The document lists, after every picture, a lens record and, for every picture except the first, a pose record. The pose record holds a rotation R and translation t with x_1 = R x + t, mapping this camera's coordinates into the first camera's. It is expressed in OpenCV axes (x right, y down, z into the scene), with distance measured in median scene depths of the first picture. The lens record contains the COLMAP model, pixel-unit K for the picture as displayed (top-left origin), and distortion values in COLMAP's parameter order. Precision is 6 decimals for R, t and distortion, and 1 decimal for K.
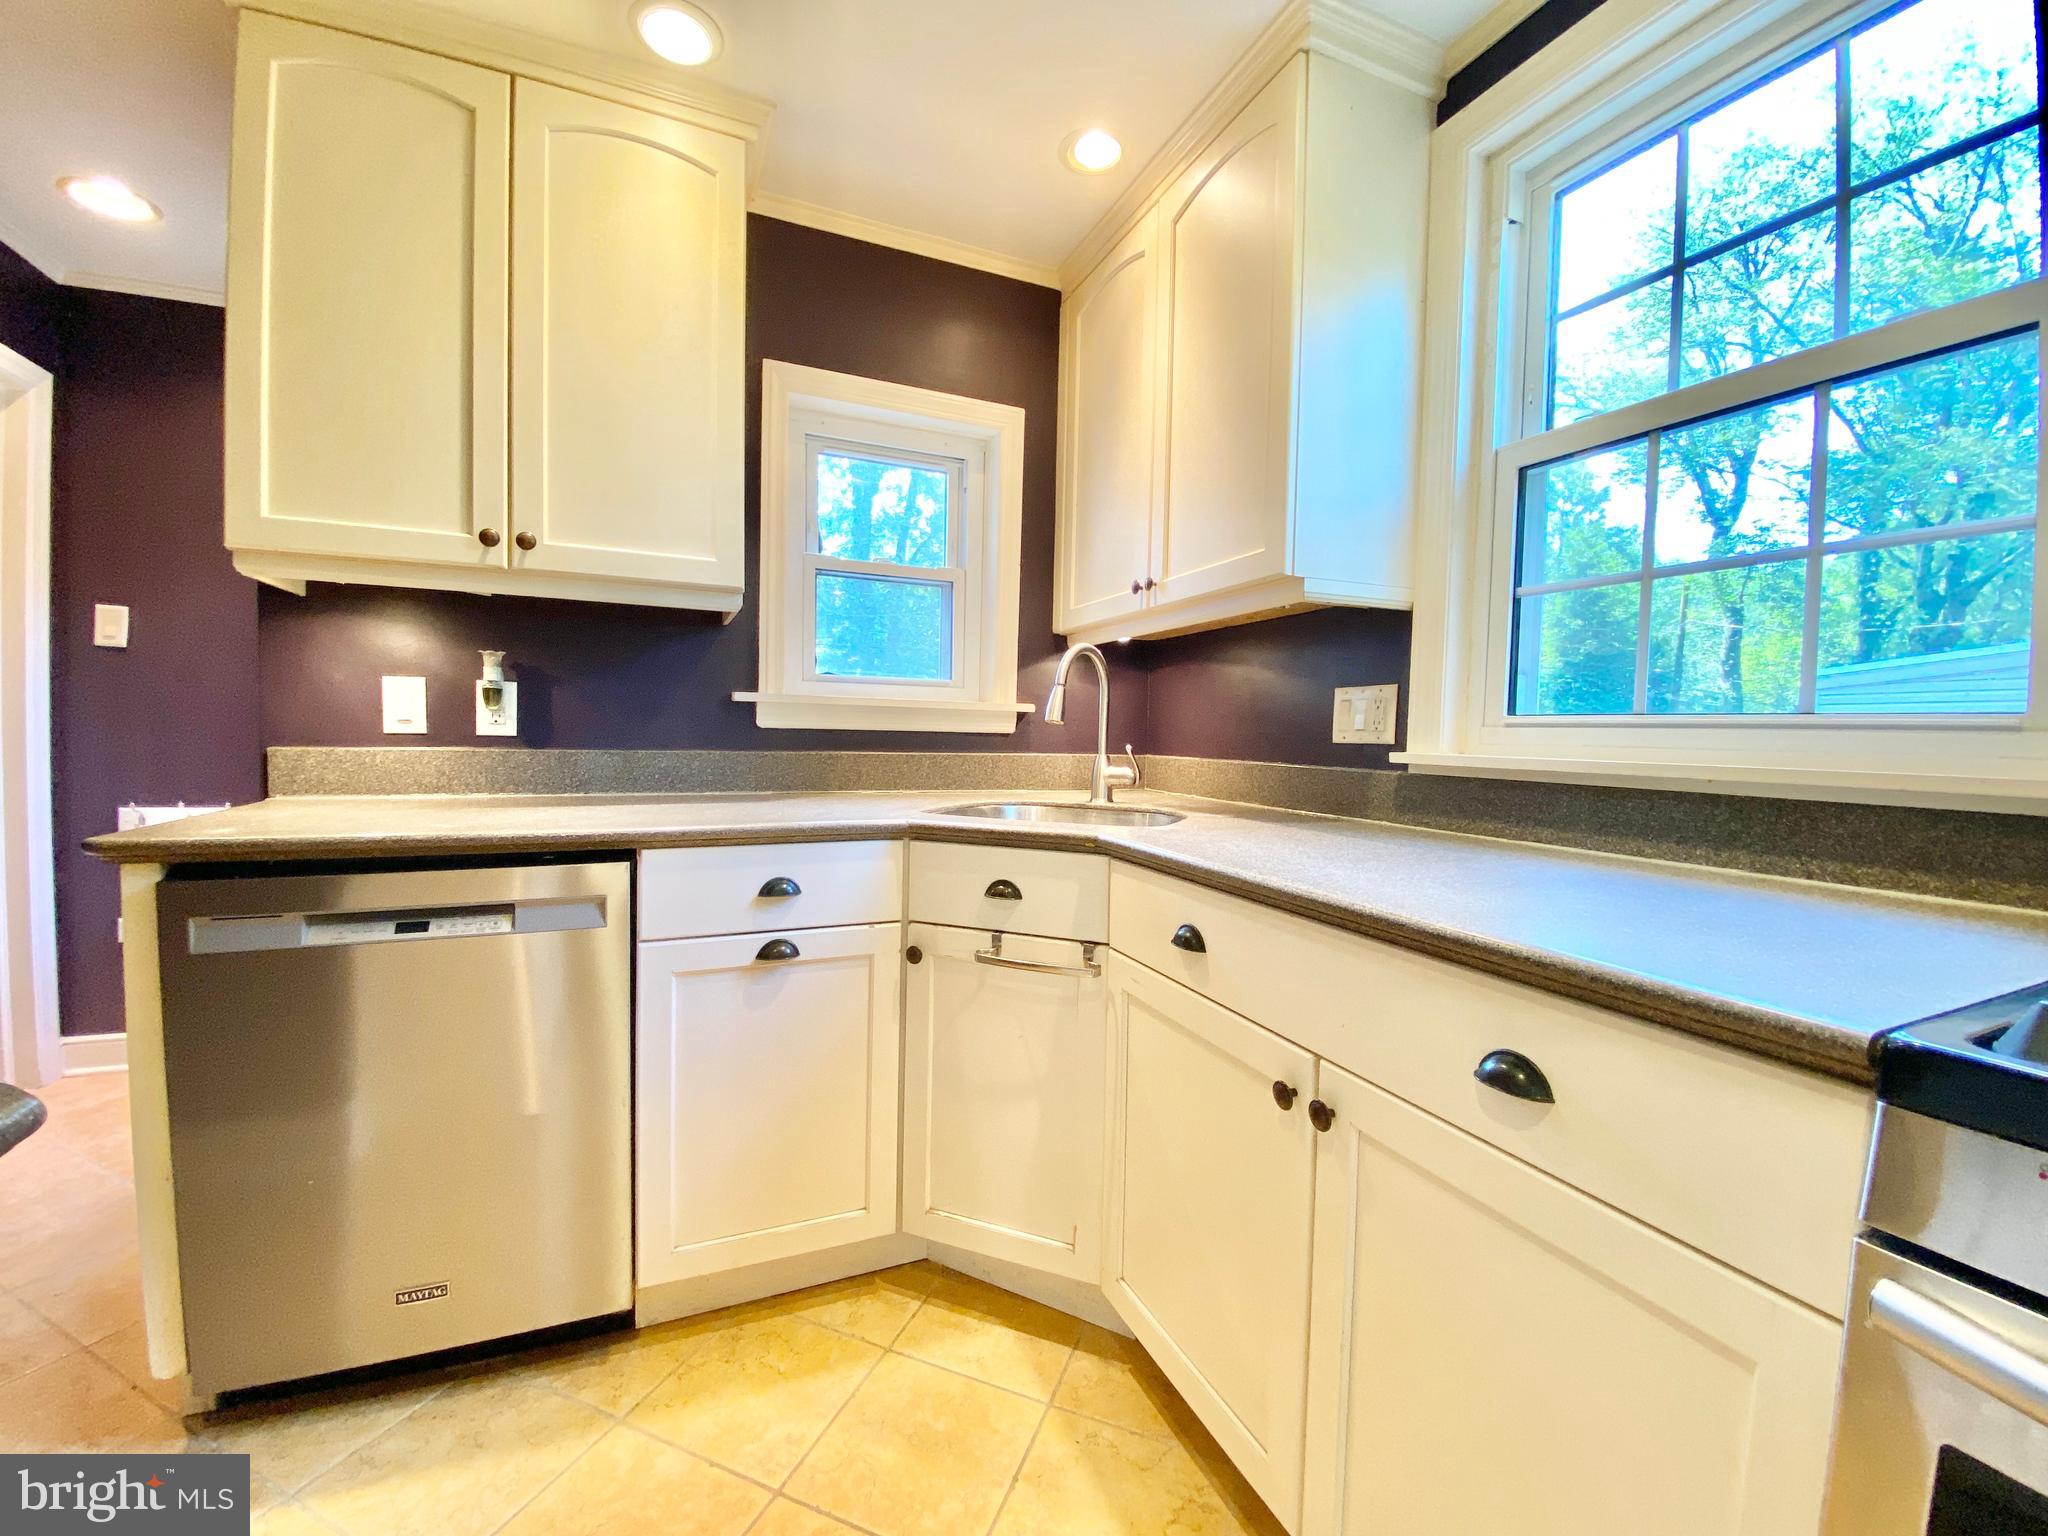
lens RADIAL K [[830.4, 0, 1022.6], [0, 830.4, 762.3], [0, 0, 1]] dist [0.037207, -0.031336]
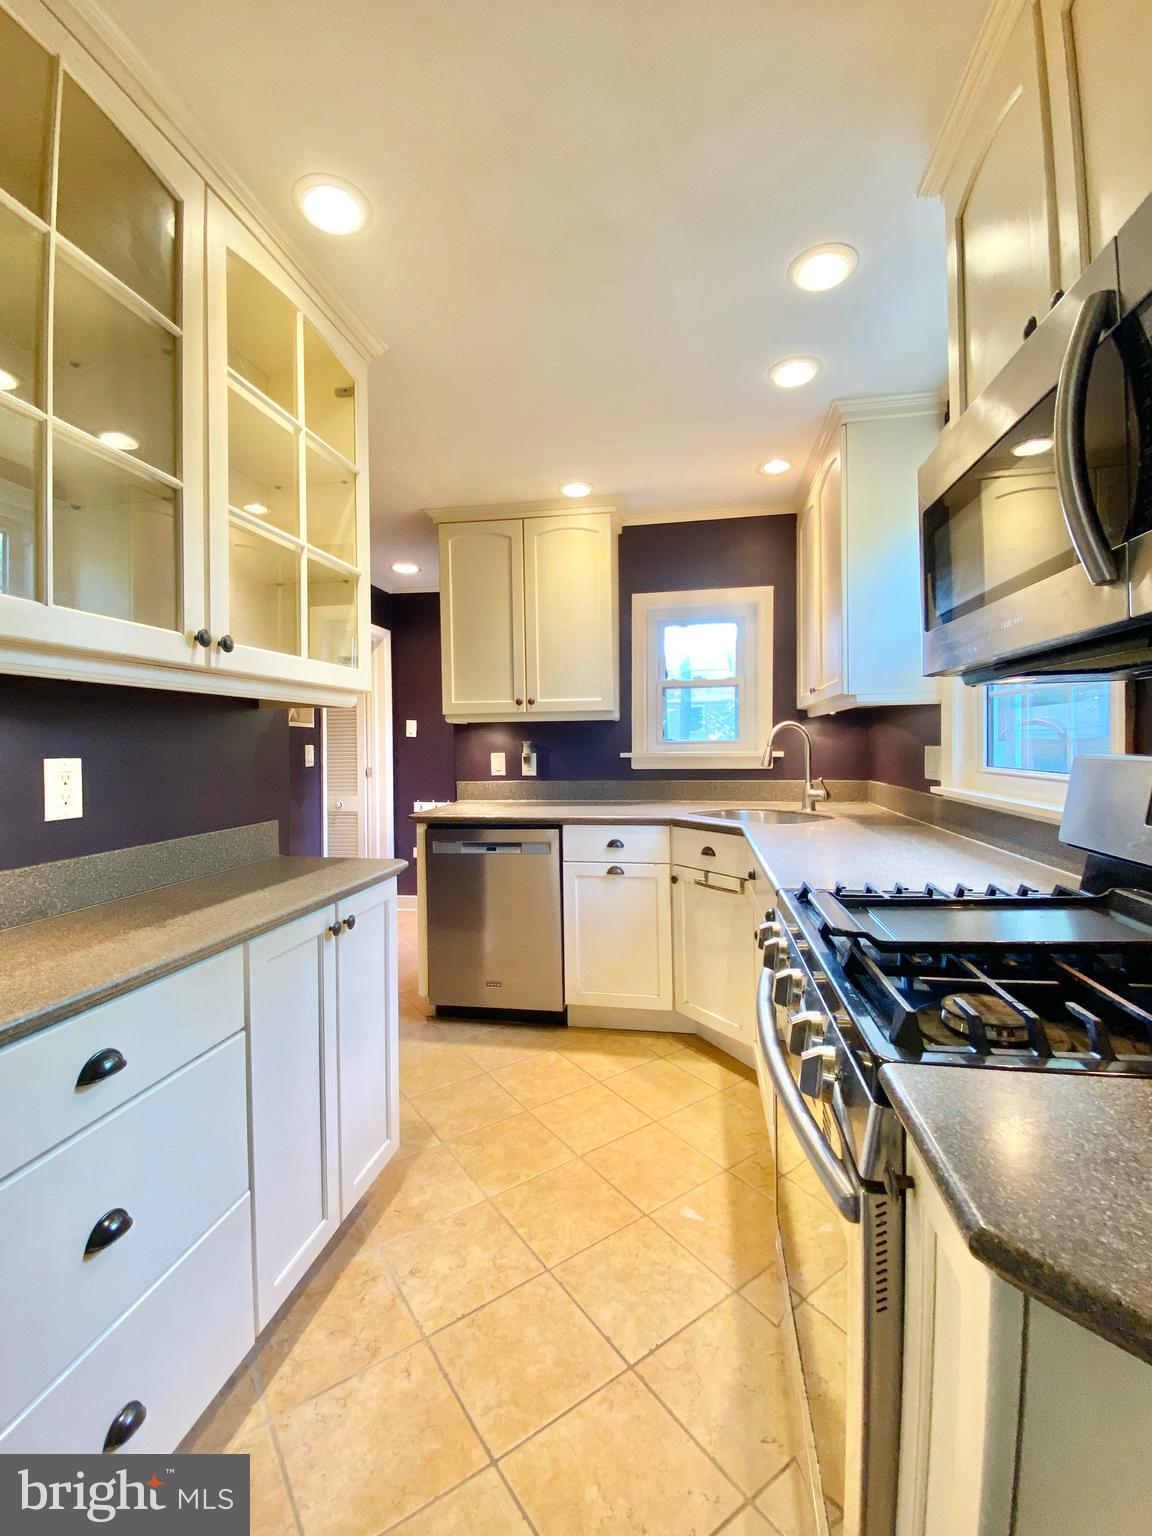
lens RADIAL K [[661.6, 0, 579.4], [0, 661.6, 738.7], [0, 0, 1]] dist [0.055887, -0.032579]
pose [[0.836879, -0.033858, -0.546339, 0.584732], [0.011859, 0.998972, -0.043744, -0.058734], [0.547259, 0.030129, 0.836421, -0.557759]]
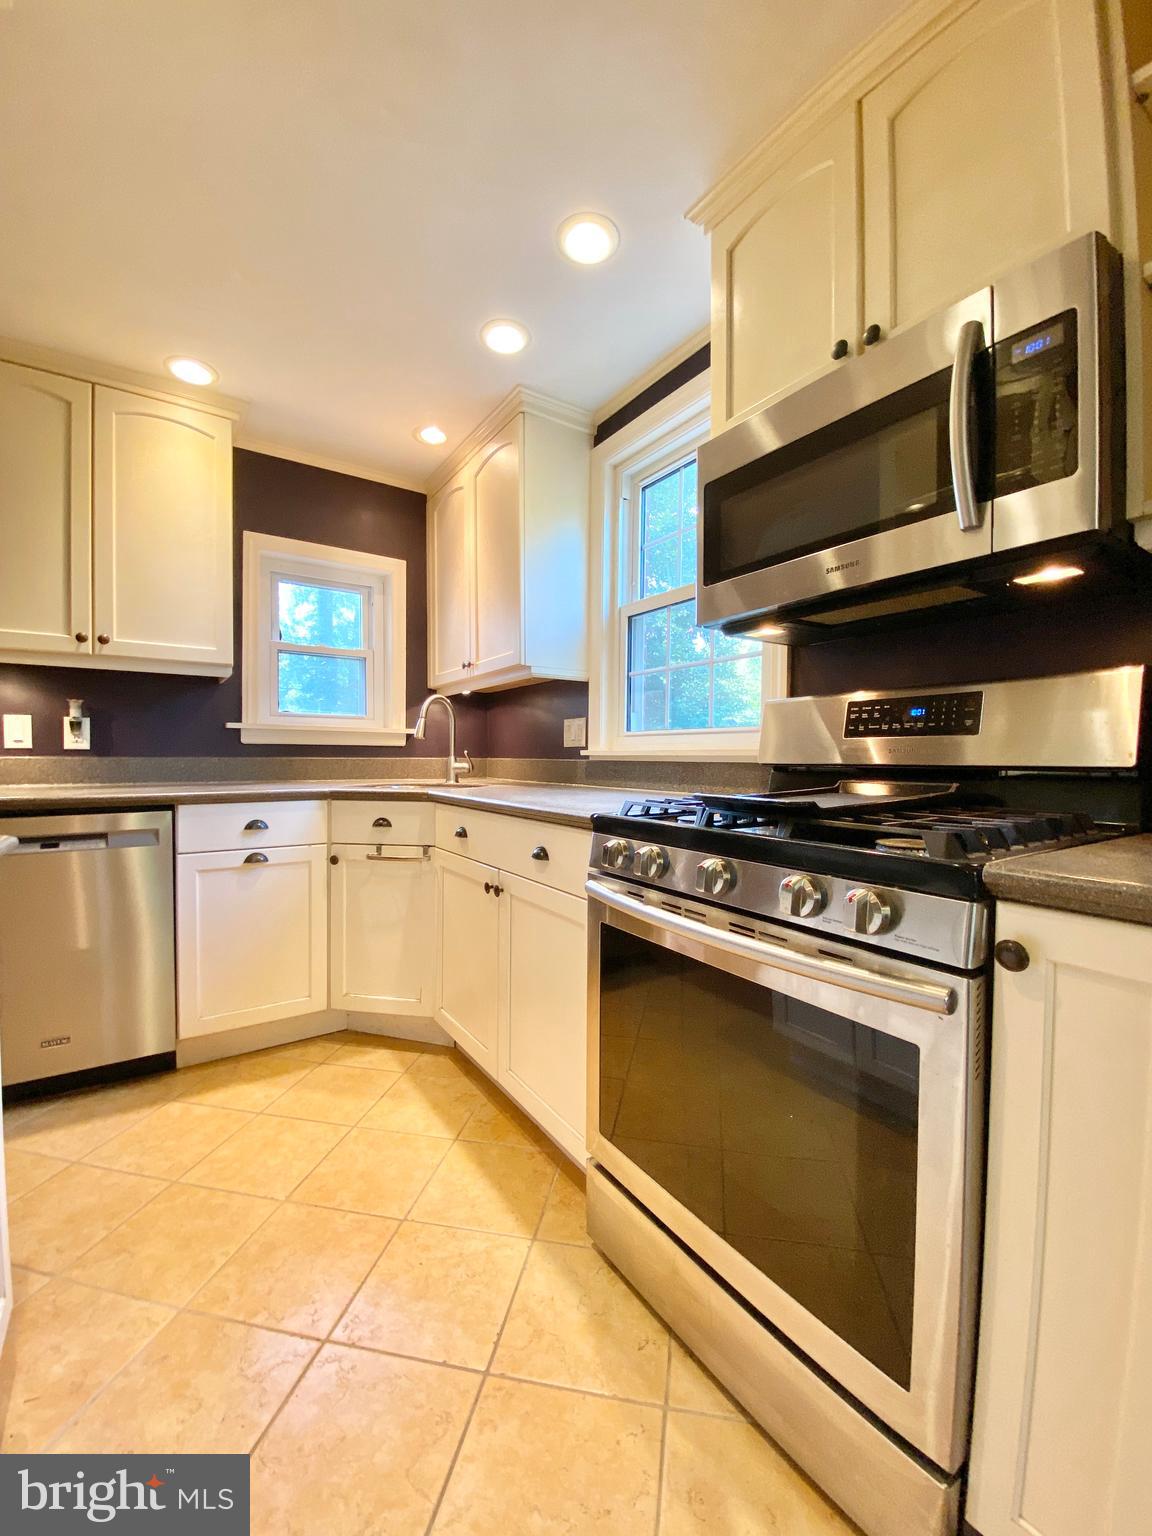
lens RADIAL K [[622.8, 0, 576.0], [0, 622.8, 768.0], [0, 0, 1]] dist [0.037207, -0.031336]
pose [[0.983143, -0.019243, 0.181823, 0.146672], [0.022272, 0.999645, -0.014628, 0.051878], [-0.181477, 0.018431, 0.983222, -0.480833]]
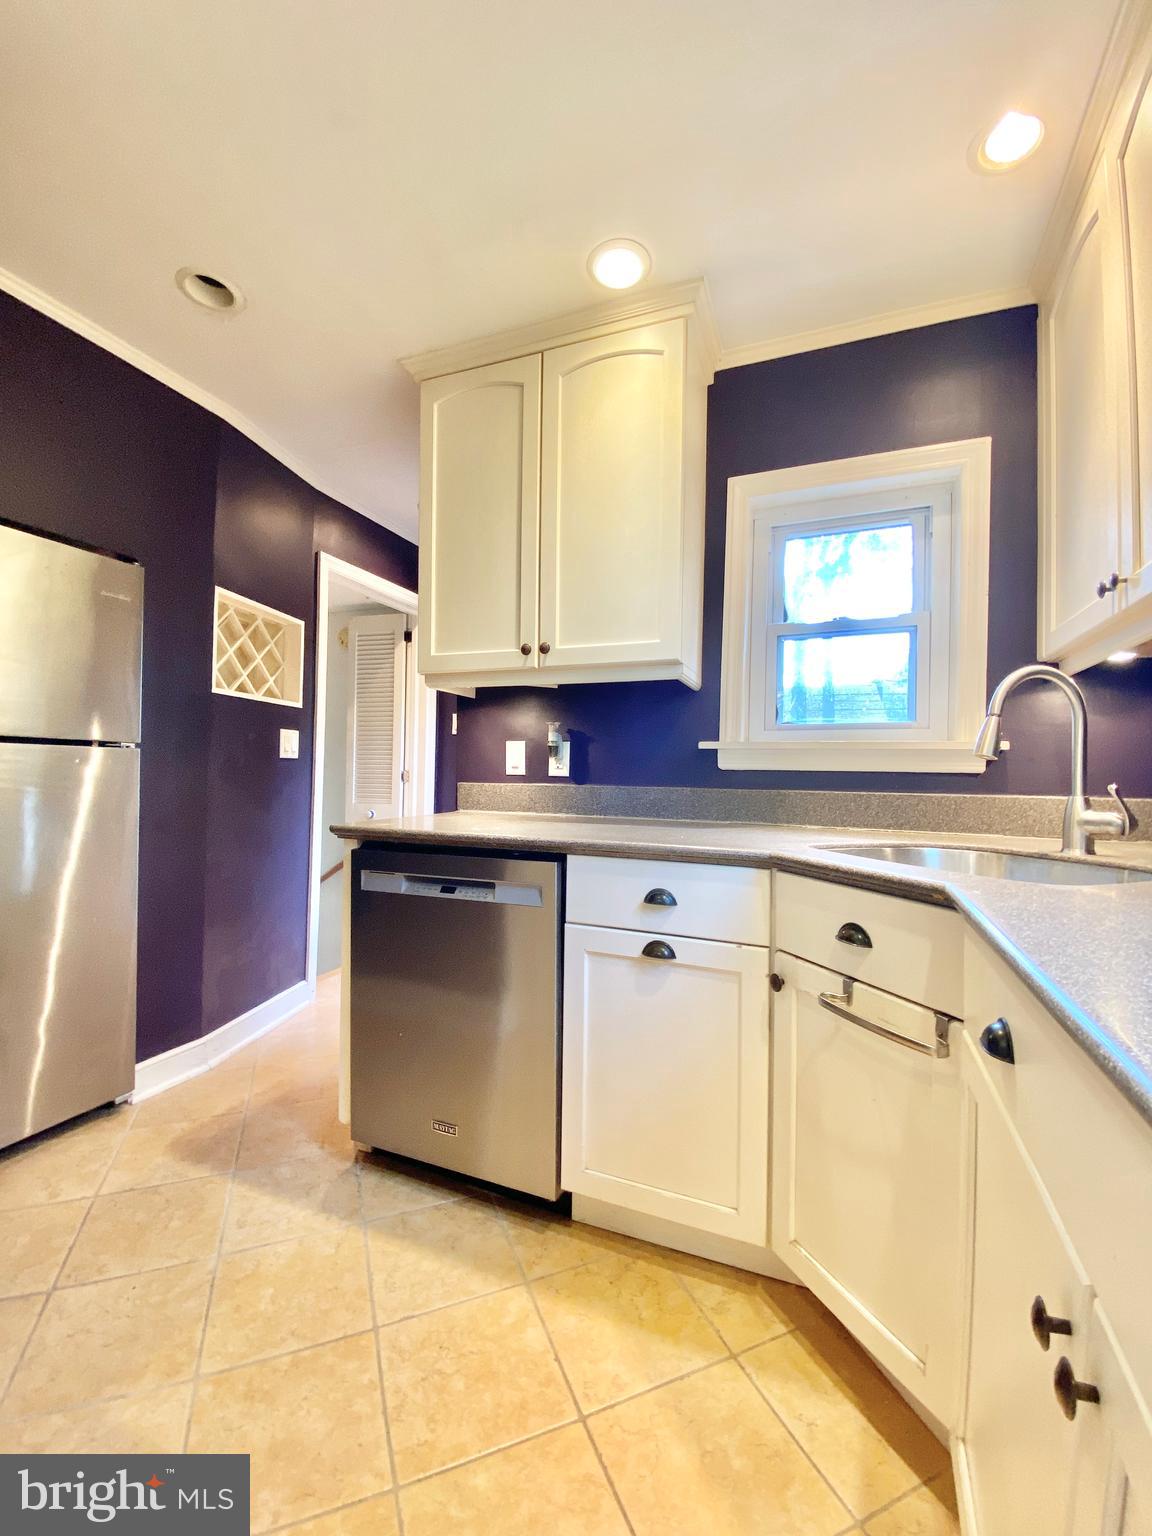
lens RADIAL K [[618.6, 0, 578.9], [0, 618.6, 765.4], [0, 0, 1]] dist [0.025906, -0.024040]
pose [[0.697139, -0.018353, -0.716701, 0.245169], [-0.027619, 0.998243, -0.052427, 0.007797], [0.716404, 0.056343, 0.695407, 0.253547]]
